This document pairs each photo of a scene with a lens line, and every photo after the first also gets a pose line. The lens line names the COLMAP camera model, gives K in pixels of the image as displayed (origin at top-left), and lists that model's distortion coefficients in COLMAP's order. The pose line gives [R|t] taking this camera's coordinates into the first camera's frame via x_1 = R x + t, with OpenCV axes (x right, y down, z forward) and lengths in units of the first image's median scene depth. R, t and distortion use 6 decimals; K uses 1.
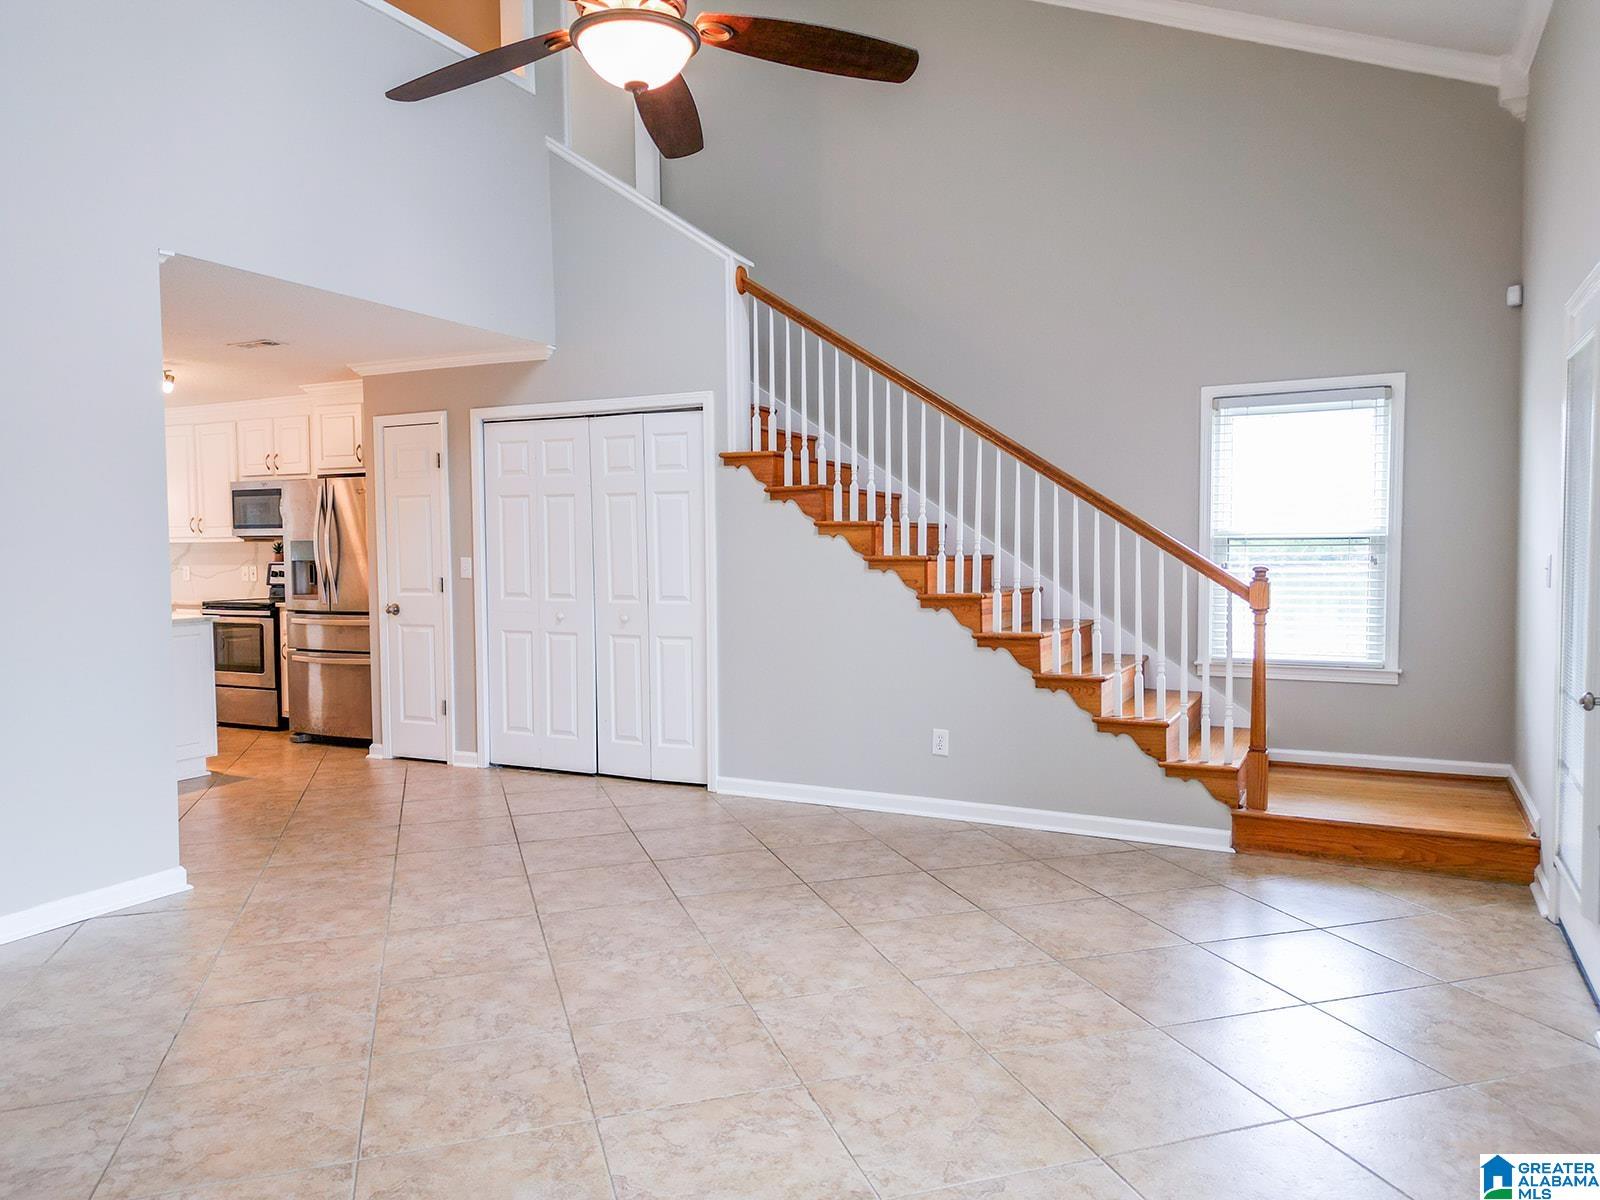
lens RADIAL K [[1117.4, 0, 806.4], [0, 1117.4, 599.7], [0, 0, 1]] dist [0.057181, -0.042038]
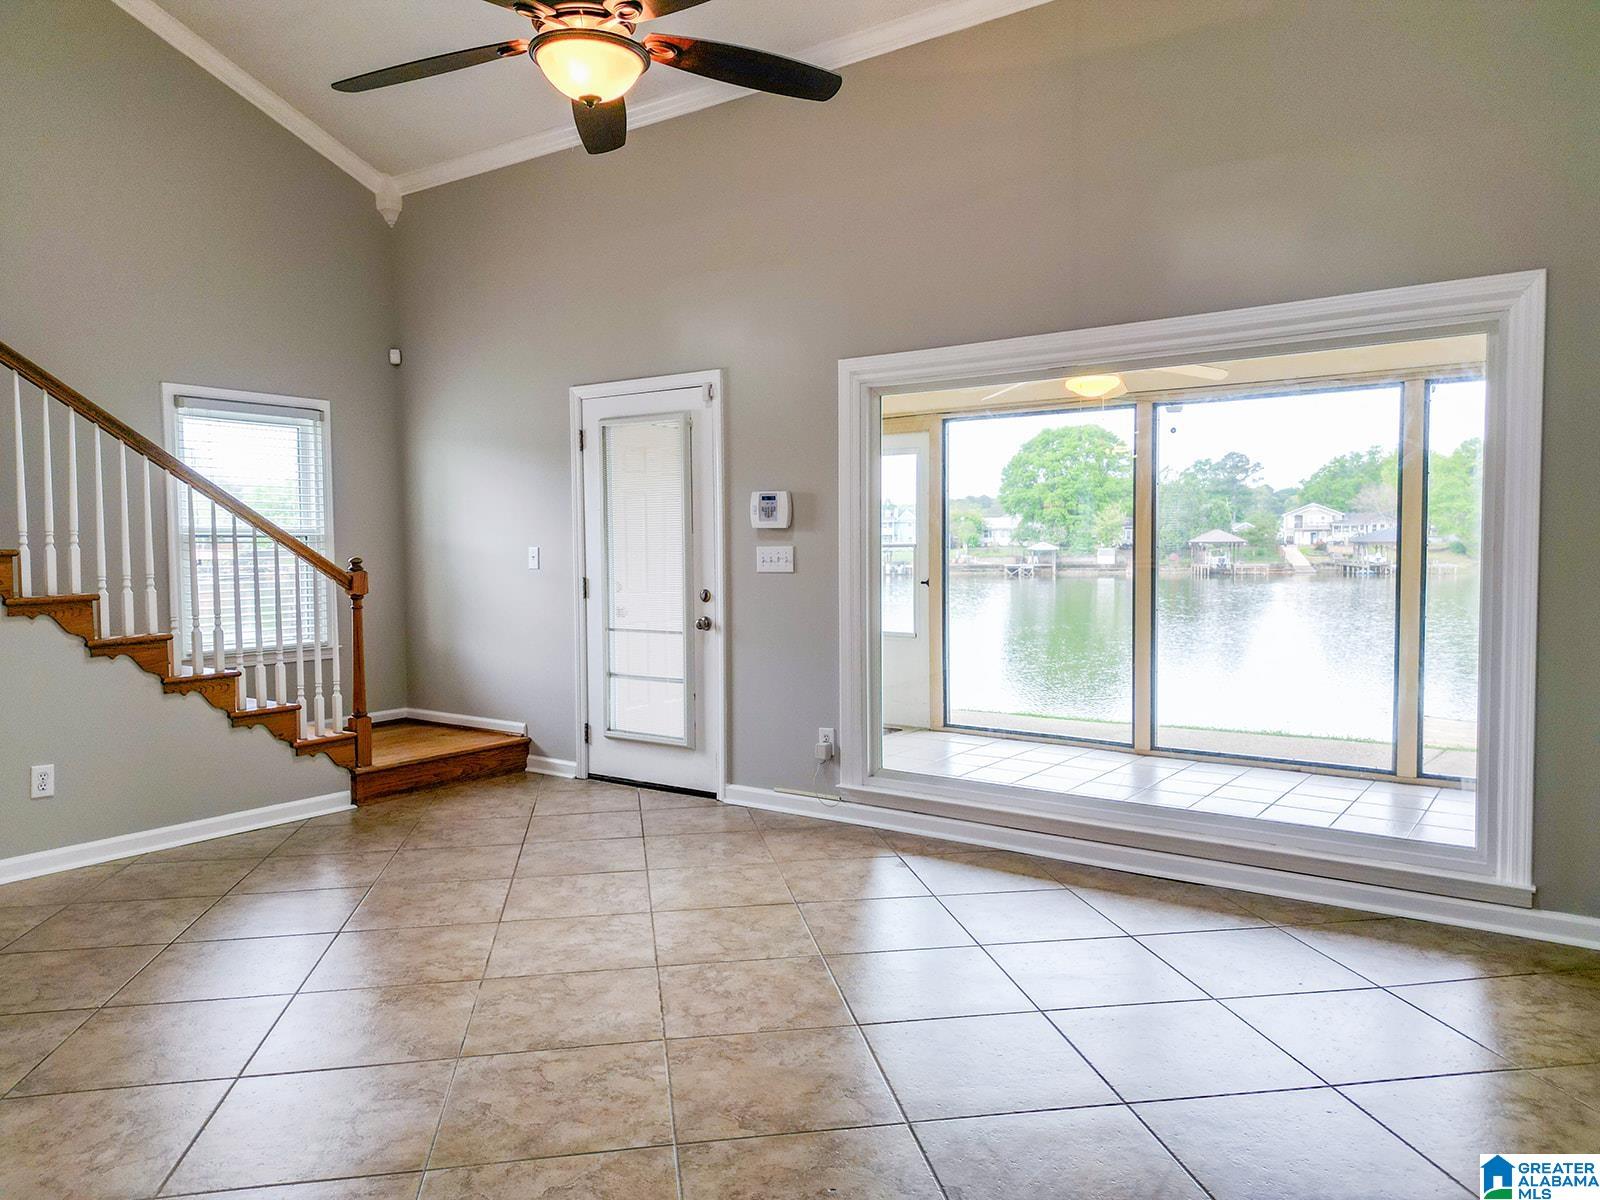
lens RADIAL K [[1117.4, 0, 798.2], [0, 1117.4, 599.9], [0, 0, 1]] dist [0.057181, -0.042038]
pose [[0.151793, -0.042465, 0.987500, -0.681150], [0.056176, 0.997832, 0.034274, -0.000895], [-0.986815, 0.050271, 0.153850, 0.372328]]
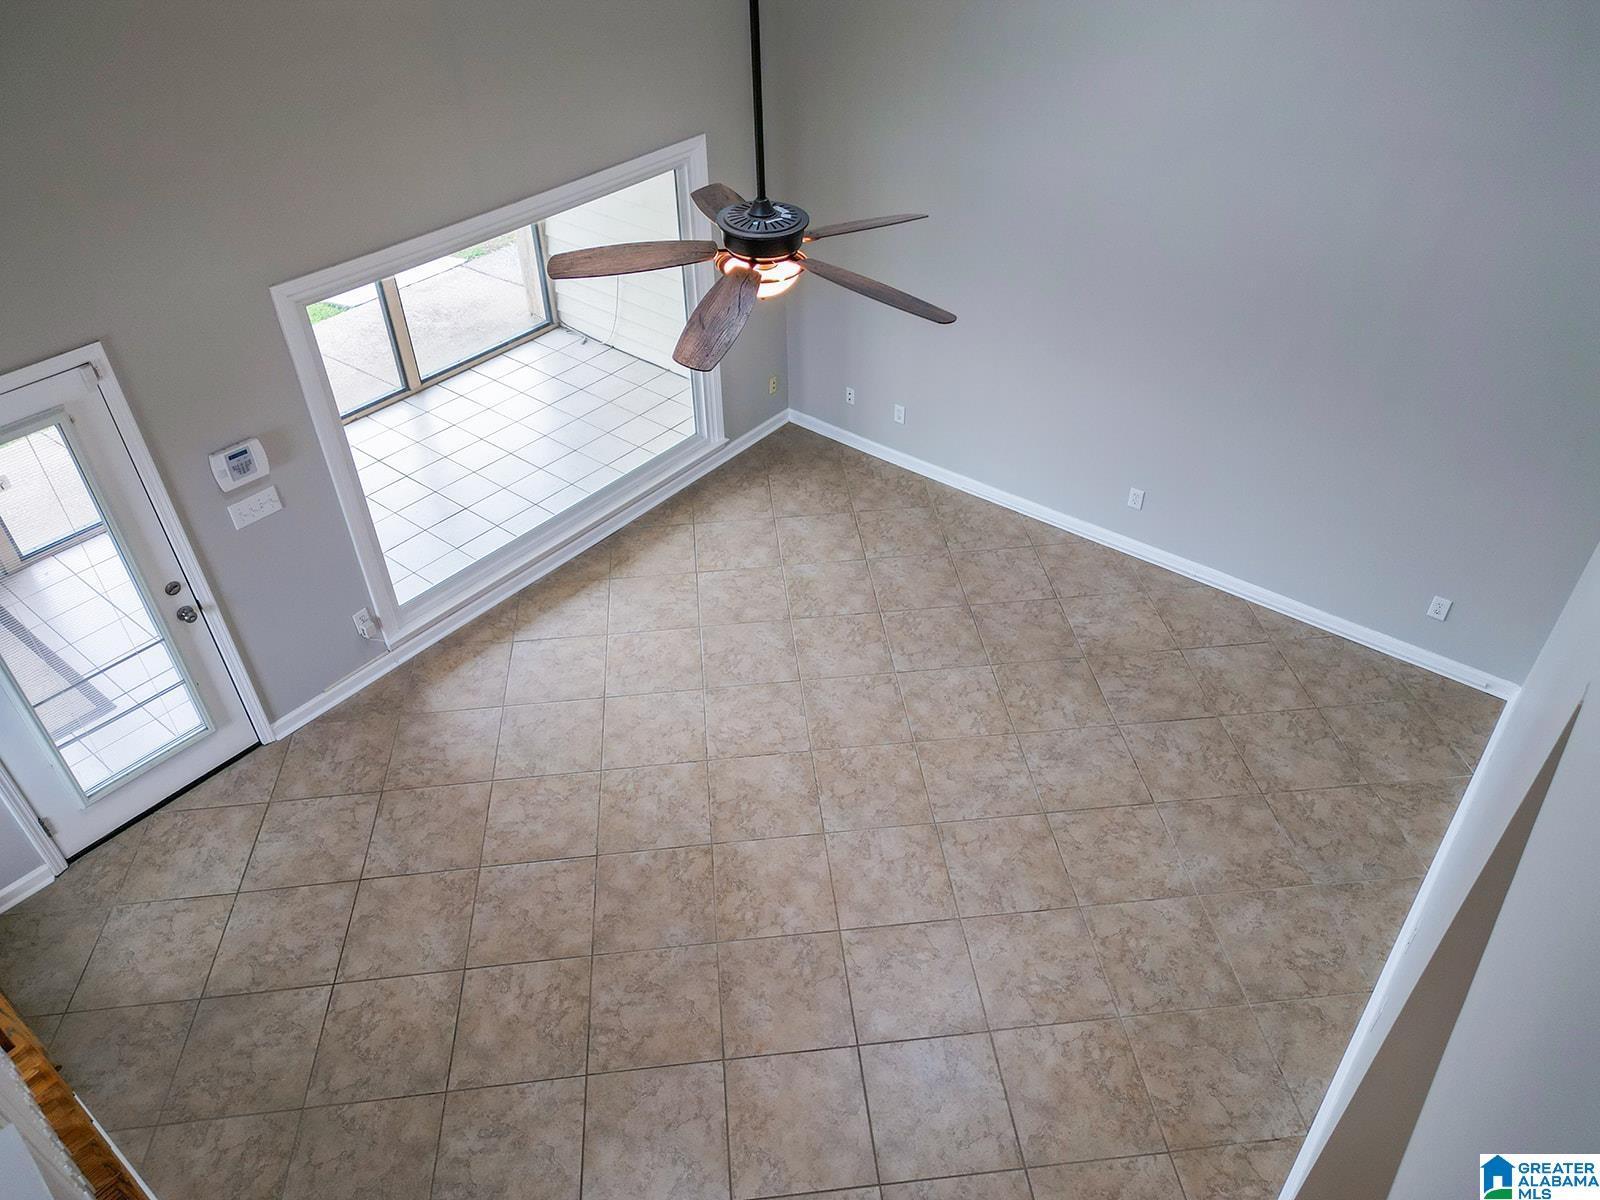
lens RADIAL K [[1117.4, 0, 803.3], [0, 1117.4, 602.3], [0, 0, 1]] dist [0.057181, -0.042038]
pose [[-0.977941, -0.112971, 0.175693, -0.278092], [0.032391, 0.748931, 0.661856, -0.617686], [-0.206353, 0.652948, -0.728751, 1.282900]]
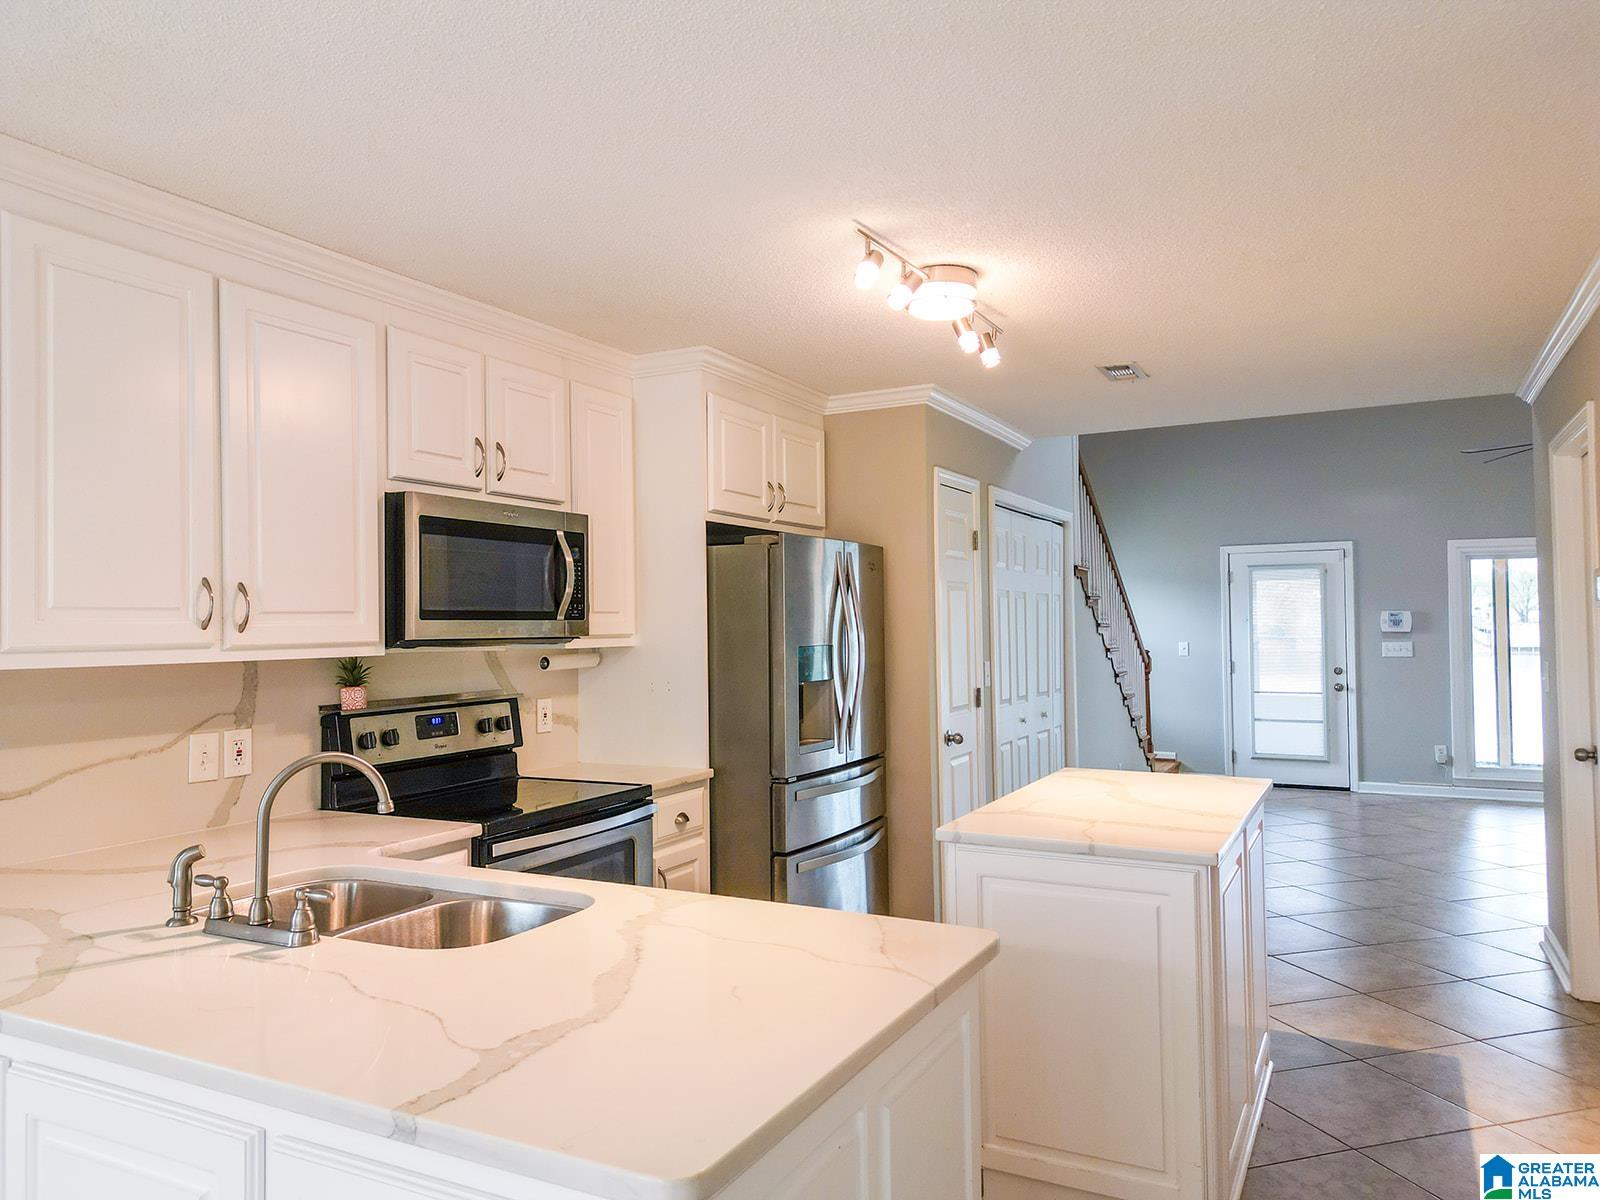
lens RADIAL K [[1117.4, 0, 807.0], [0, 1117.4, 599.7], [0, 0, 1]] dist [0.057181, -0.042038]
pose [[0.004249, 0.031104, 0.999507, -1.564341], [0.060402, 0.997683, -0.031304, -0.091677], [-0.998165, 0.060506, 0.002361, 1.582321]]
